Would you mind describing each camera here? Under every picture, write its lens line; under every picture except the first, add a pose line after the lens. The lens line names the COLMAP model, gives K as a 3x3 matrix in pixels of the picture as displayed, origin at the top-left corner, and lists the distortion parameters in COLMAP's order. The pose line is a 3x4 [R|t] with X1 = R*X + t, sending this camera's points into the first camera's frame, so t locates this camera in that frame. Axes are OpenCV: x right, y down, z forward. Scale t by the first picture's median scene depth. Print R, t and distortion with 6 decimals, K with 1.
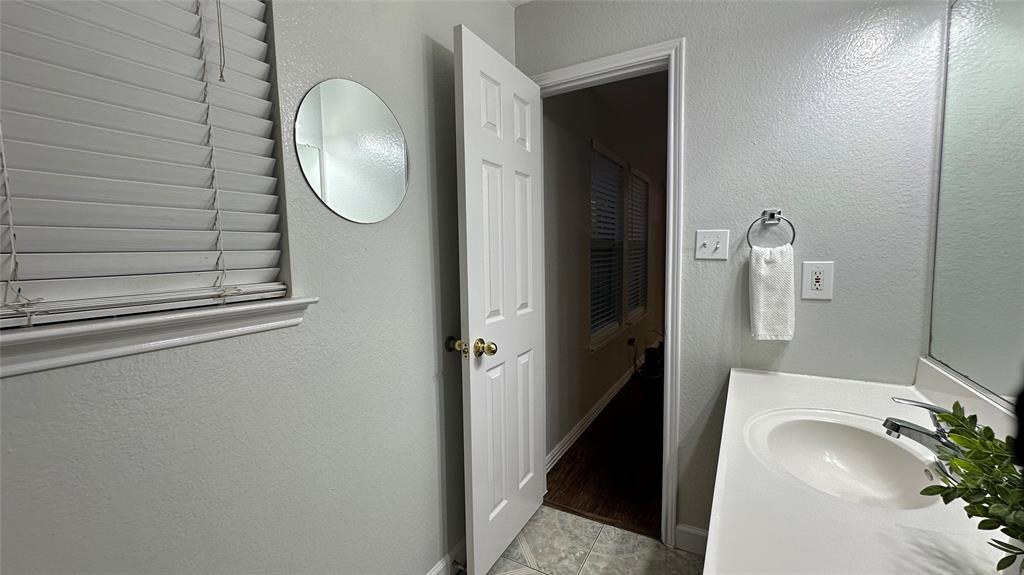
lens RADIAL K [[411.9, 0, 512.4], [0, 411.9, 287.1], [0, 0, 1]] dist [-0.003535, 0.000796]
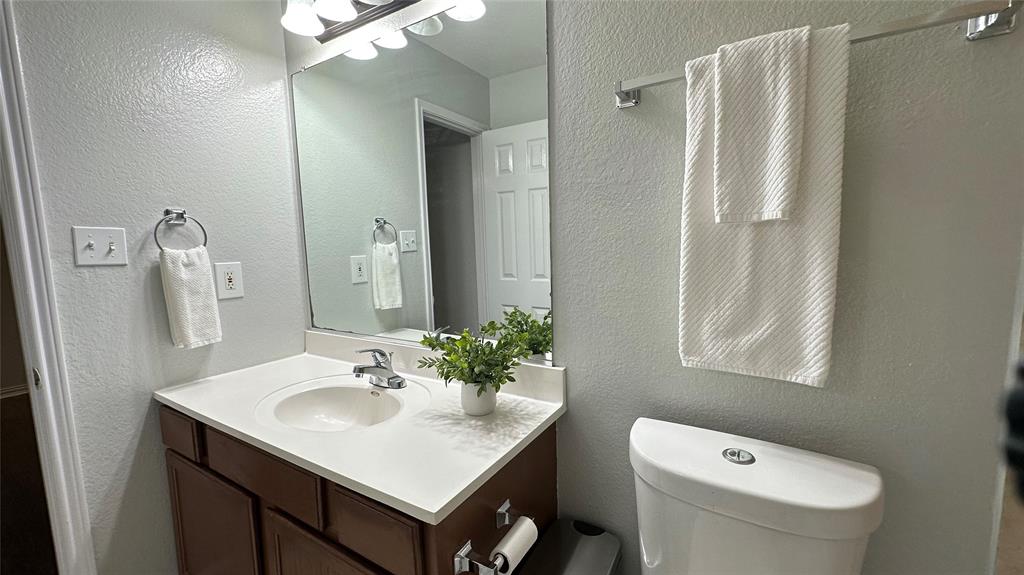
lens RADIAL K [[411.9, 0, 513.2], [0, 411.9, 288.1], [0, 0, 1]] dist [-0.003535, 0.000796]
pose [[0.026792, -0.089467, 0.995629, -0.289122], [0.108560, 0.990357, 0.086071, -0.008497], [-0.993729, 0.105779, 0.036247, 0.231842]]
